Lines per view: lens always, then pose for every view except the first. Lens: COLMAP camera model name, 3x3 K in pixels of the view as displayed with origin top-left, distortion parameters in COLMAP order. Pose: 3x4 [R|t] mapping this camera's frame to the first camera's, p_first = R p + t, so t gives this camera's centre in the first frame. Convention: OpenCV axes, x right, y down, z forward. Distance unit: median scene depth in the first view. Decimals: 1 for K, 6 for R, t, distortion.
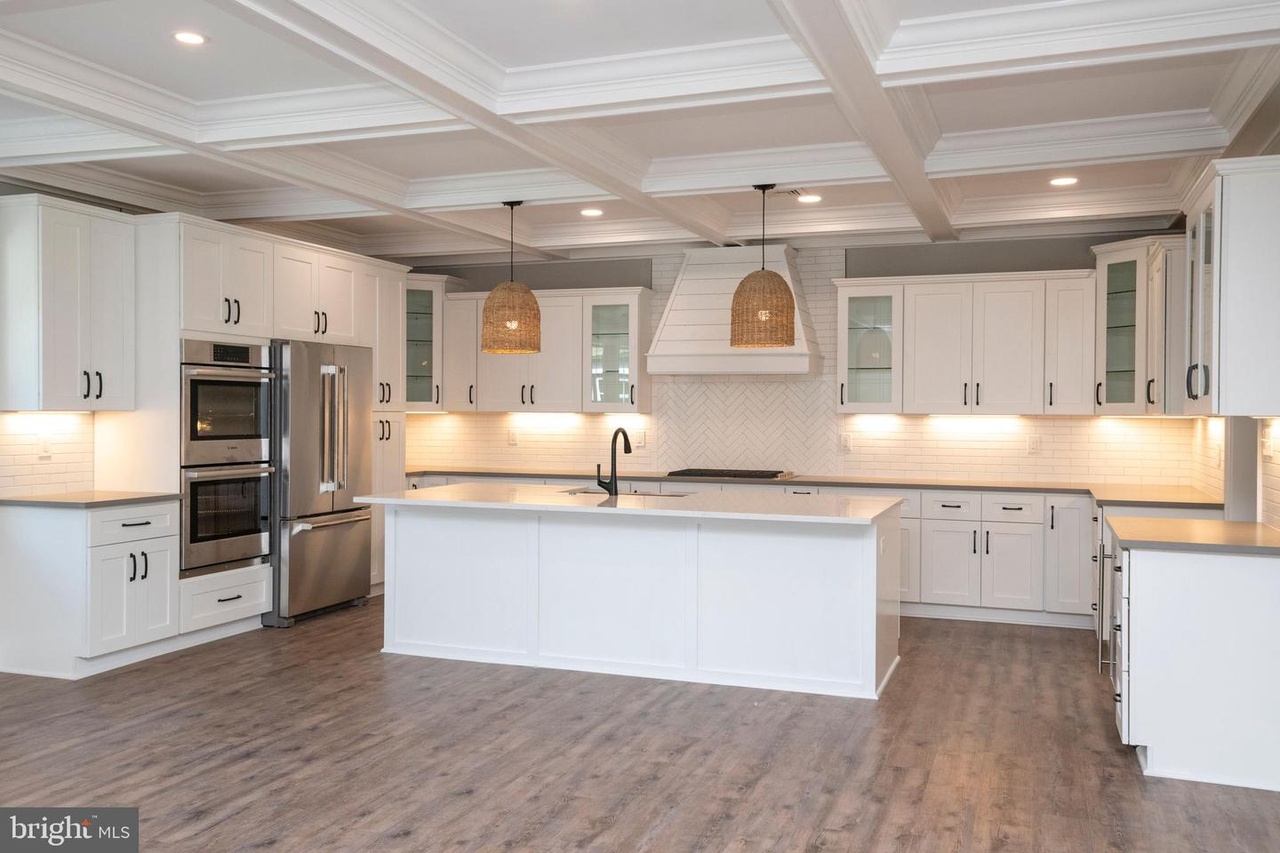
lens RADIAL K [[1070.5, 0, 642.8], [0, 1070.5, 429.7], [0, 0, 1]] dist [-0.032518, -0.004688]
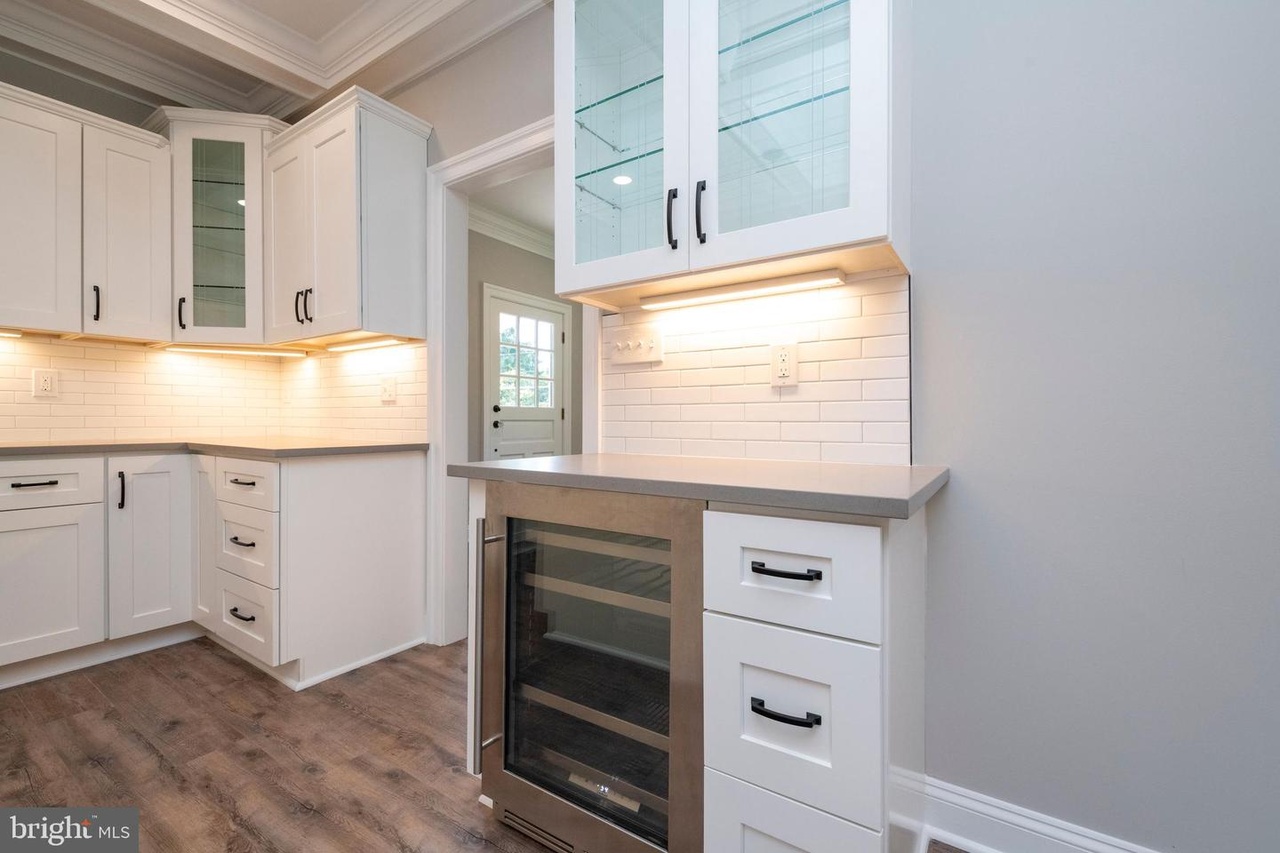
lens RADIAL K [[555.3, 0, 635.4], [0, 555.3, 419.7], [0, 0, 1]] dist [0.000231, -0.000397]
pose [[0.246956, -0.010175, 0.968973, 0.118213], [0.015934, 0.999852, 0.006439, 0.036124], [-0.968896, 0.013850, 0.247082, 0.523272]]
